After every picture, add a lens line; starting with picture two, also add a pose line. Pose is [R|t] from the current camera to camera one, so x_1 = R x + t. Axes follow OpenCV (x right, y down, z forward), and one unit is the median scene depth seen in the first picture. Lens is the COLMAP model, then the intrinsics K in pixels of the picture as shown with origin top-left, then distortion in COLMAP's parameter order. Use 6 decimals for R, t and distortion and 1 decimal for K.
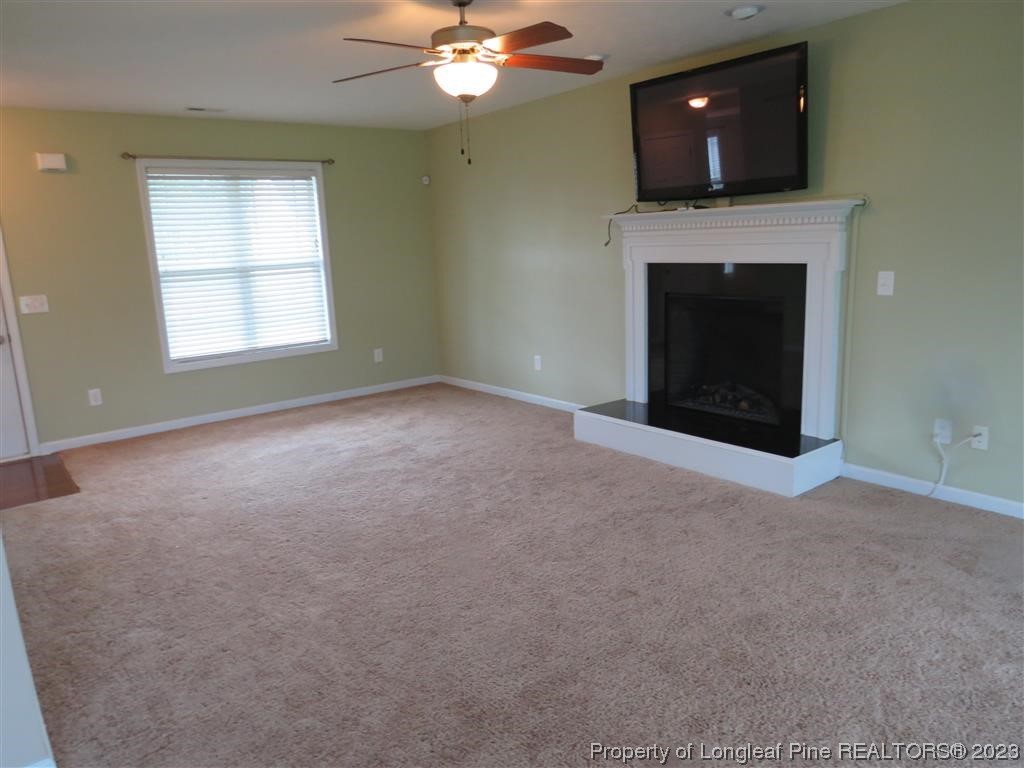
lens RADIAL K [[728.5, 0, 511.6], [0, 728.5, 383.5], [0, 0, 1]] dist [-0.029587, 0.002031]
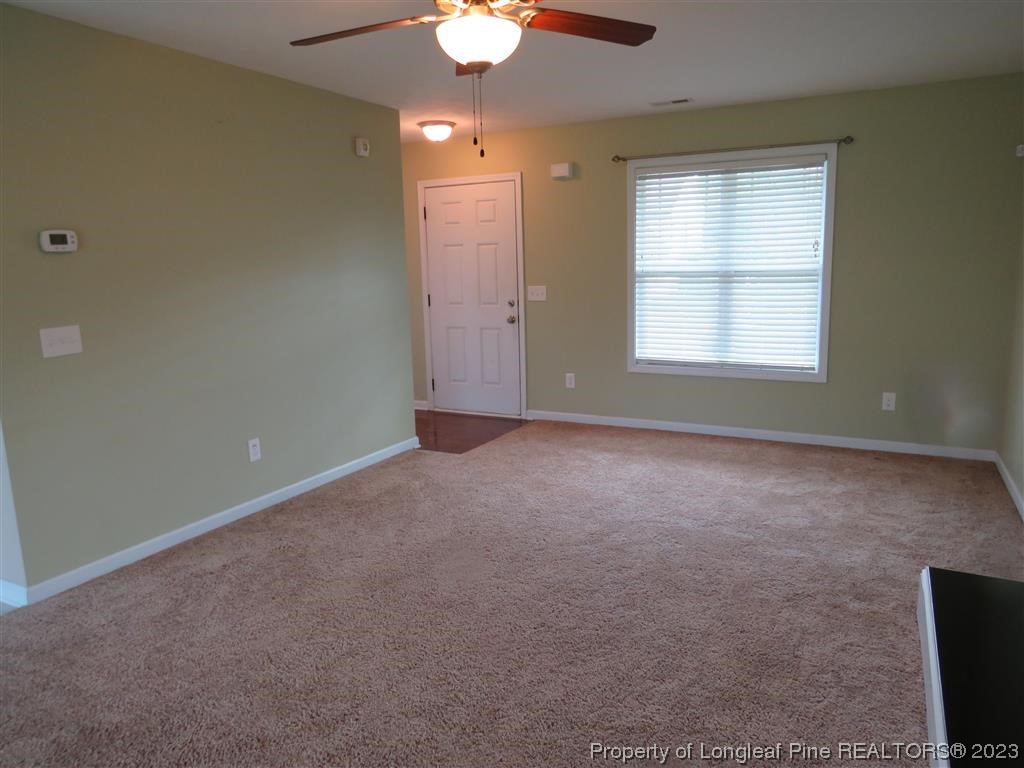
lens RADIAL K [[728.5, 0, 511.9], [0, 728.5, 385.3], [0, 0, 1]] dist [-0.029587, 0.002031]
pose [[0.402284, 0.191729, -0.895214, 0.375004], [-0.172742, 0.976158, 0.131440, -0.101479], [0.899071, 0.101765, 0.425812, 0.421074]]
